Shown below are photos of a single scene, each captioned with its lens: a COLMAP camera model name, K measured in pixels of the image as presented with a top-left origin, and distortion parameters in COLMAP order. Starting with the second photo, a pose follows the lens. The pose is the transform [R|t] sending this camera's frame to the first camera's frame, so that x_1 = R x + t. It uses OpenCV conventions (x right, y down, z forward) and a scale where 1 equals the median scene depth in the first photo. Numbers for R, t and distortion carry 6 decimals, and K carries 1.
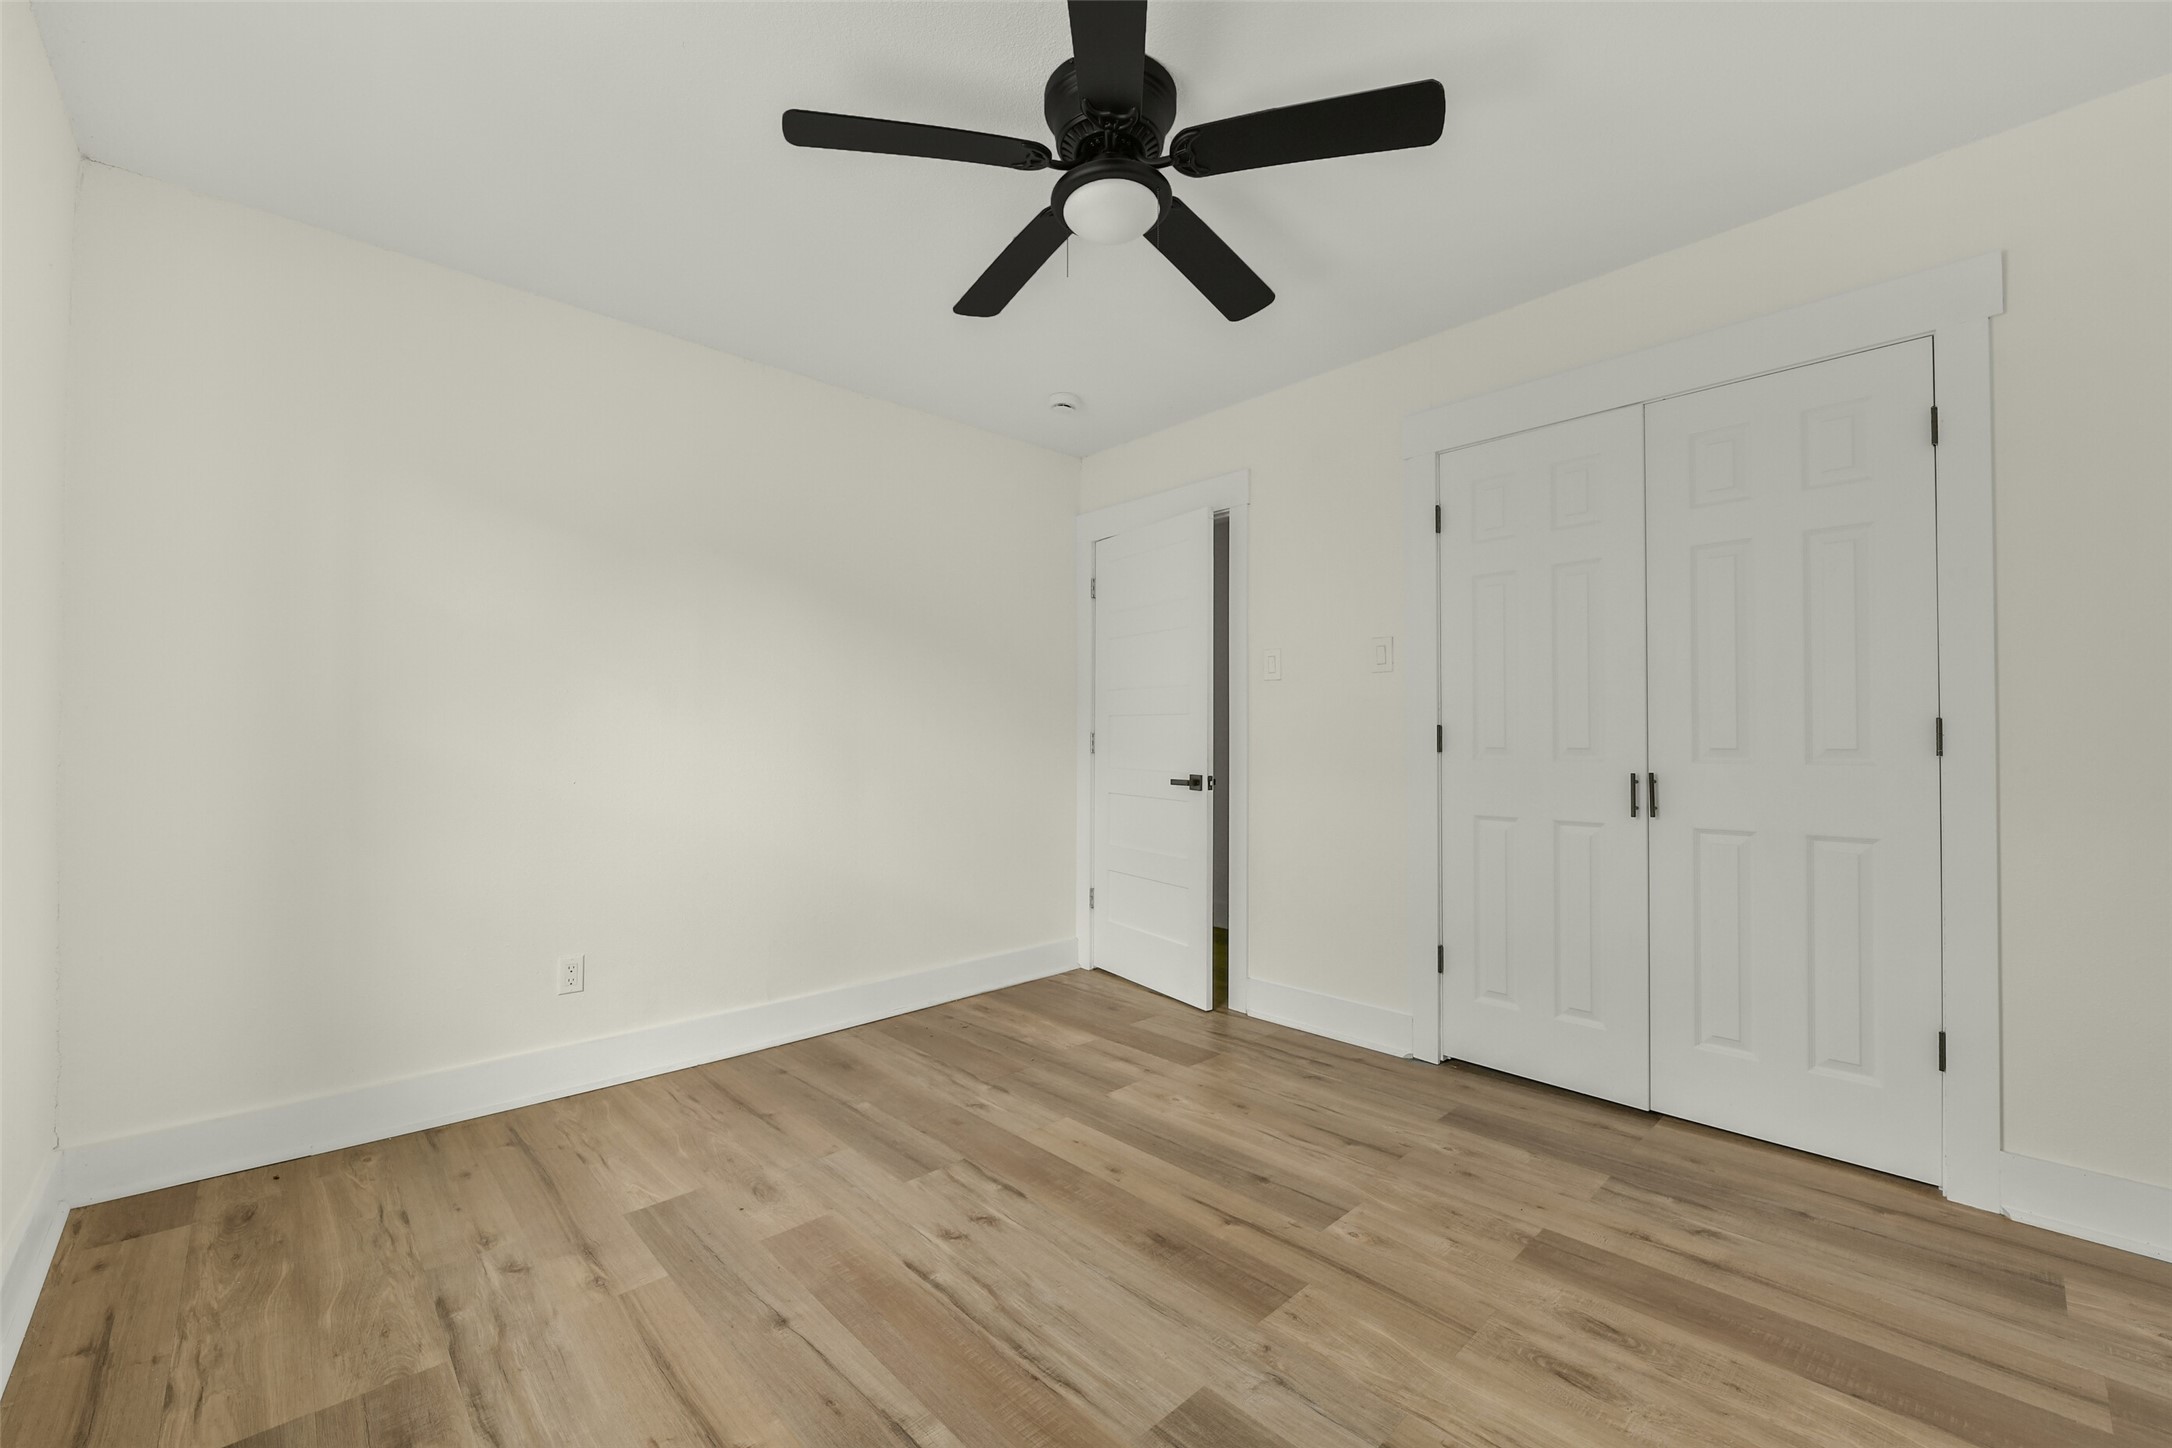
lens RADIAL K [[868.3, 0, 1090.6], [0, 868.3, 732.2], [0, 0, 1]] dist [-0.000873, 0.000339]
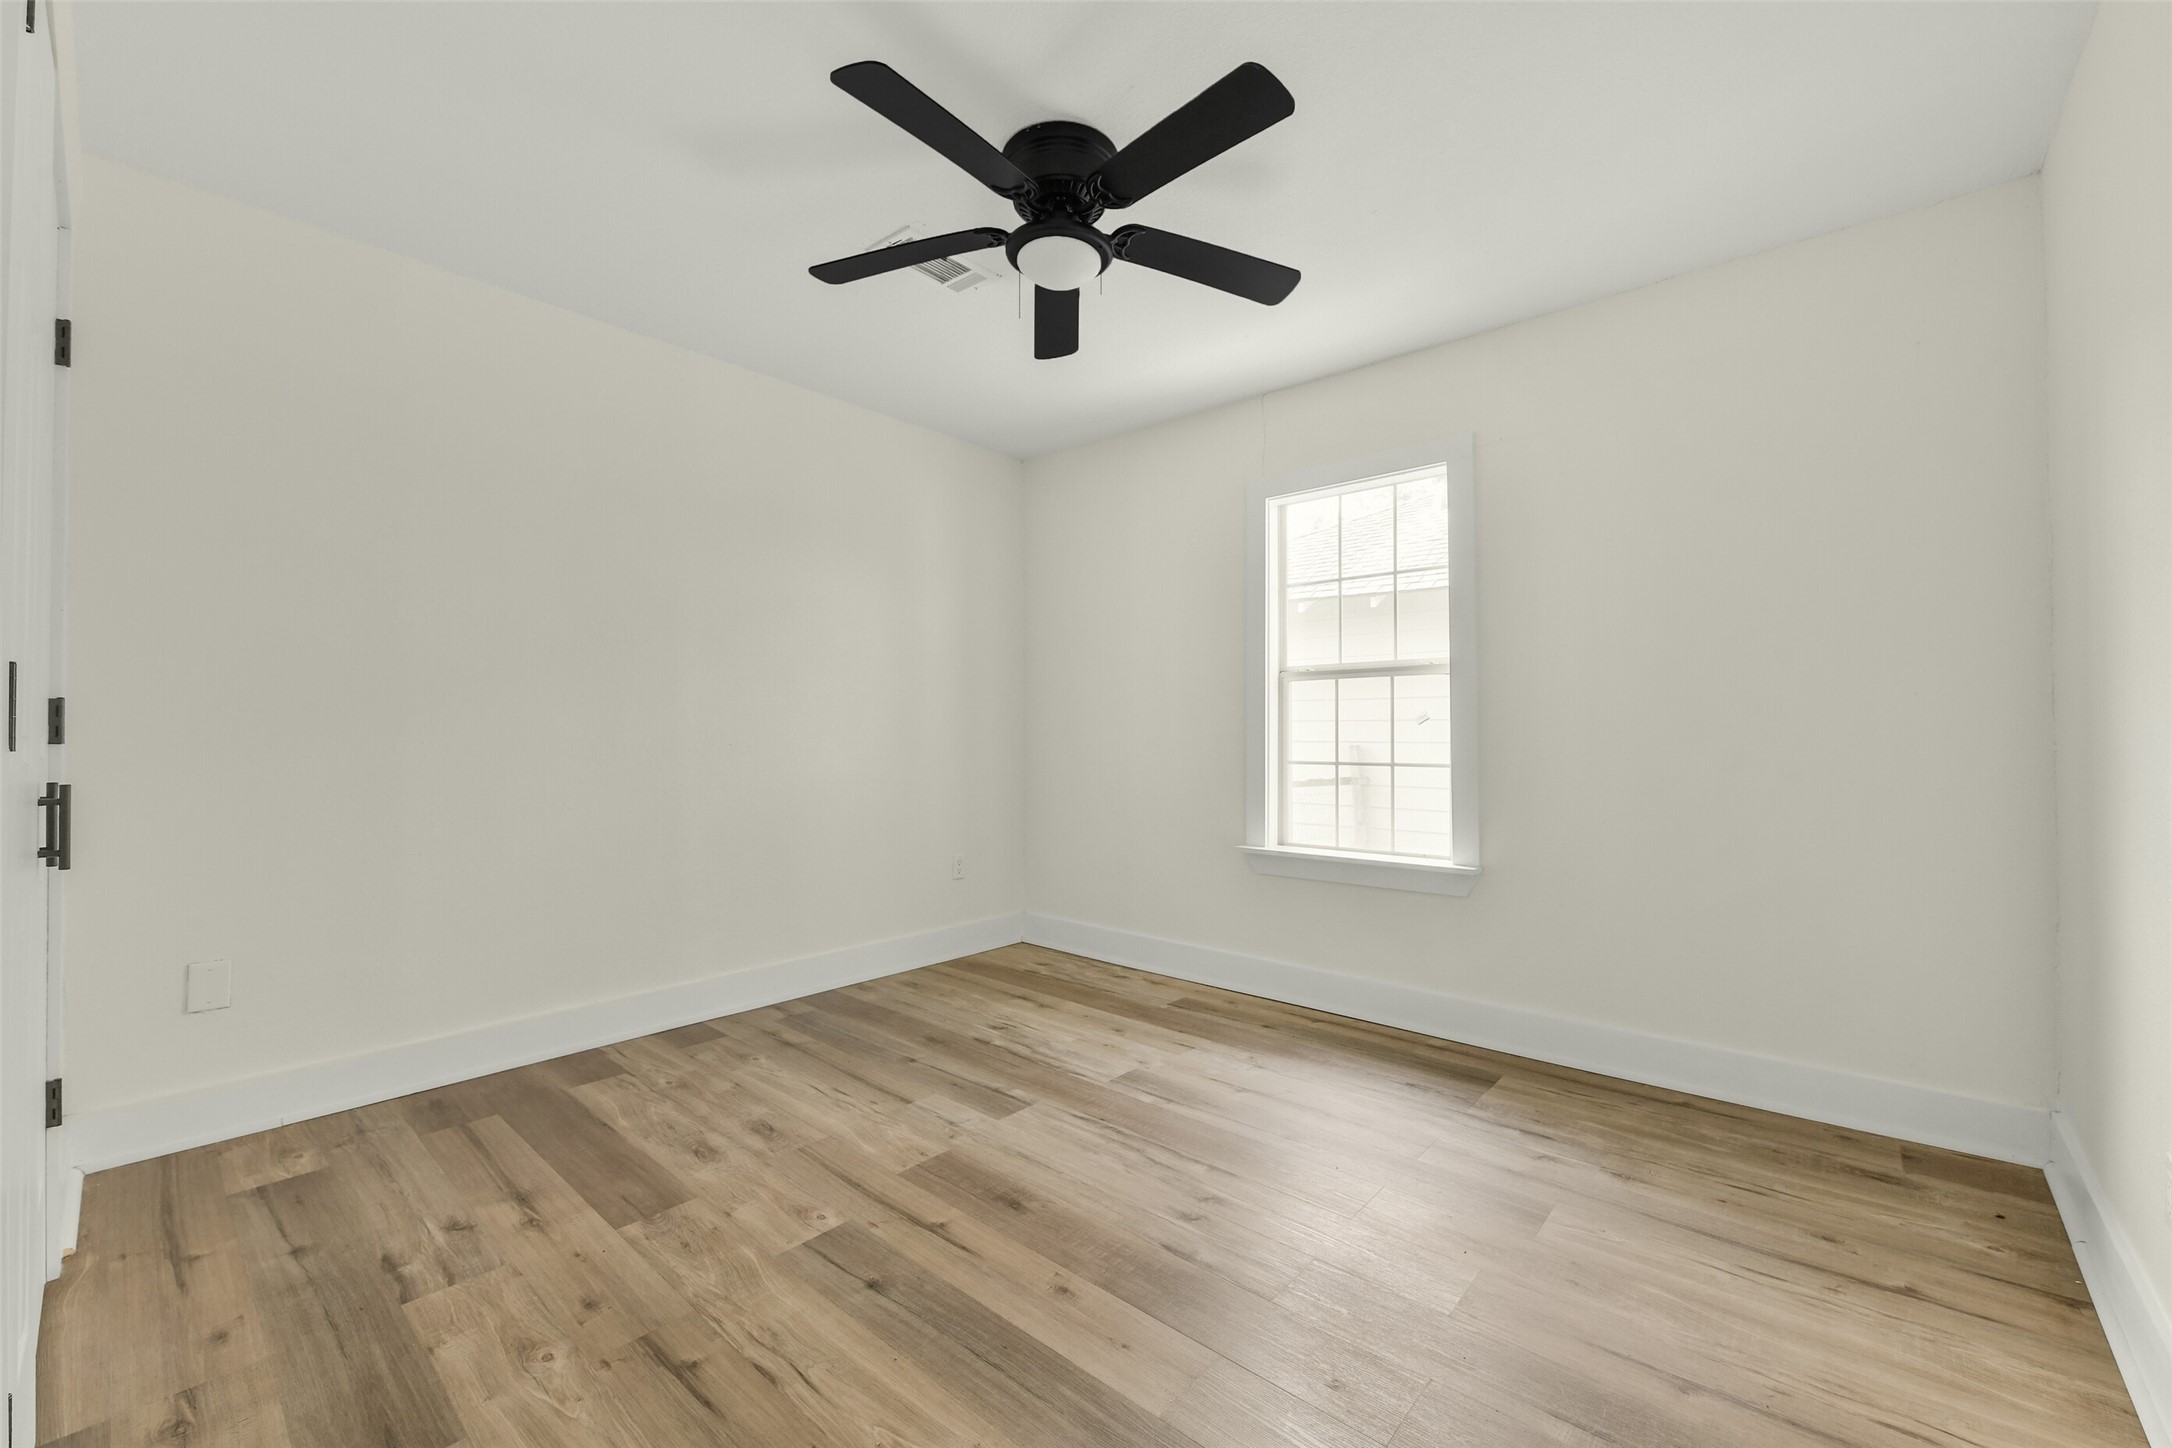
lens RADIAL K [[868.3, 0, 1080.5], [0, 868.3, 730.5], [0, 0, 1]] dist [-0.000873, 0.000339]
pose [[-0.996583, -0.000417, -0.082597, 0.087147], [0.001007, 0.999851, -0.017206, 0.032005], [0.082592, -0.017230, -0.996434, 2.055103]]
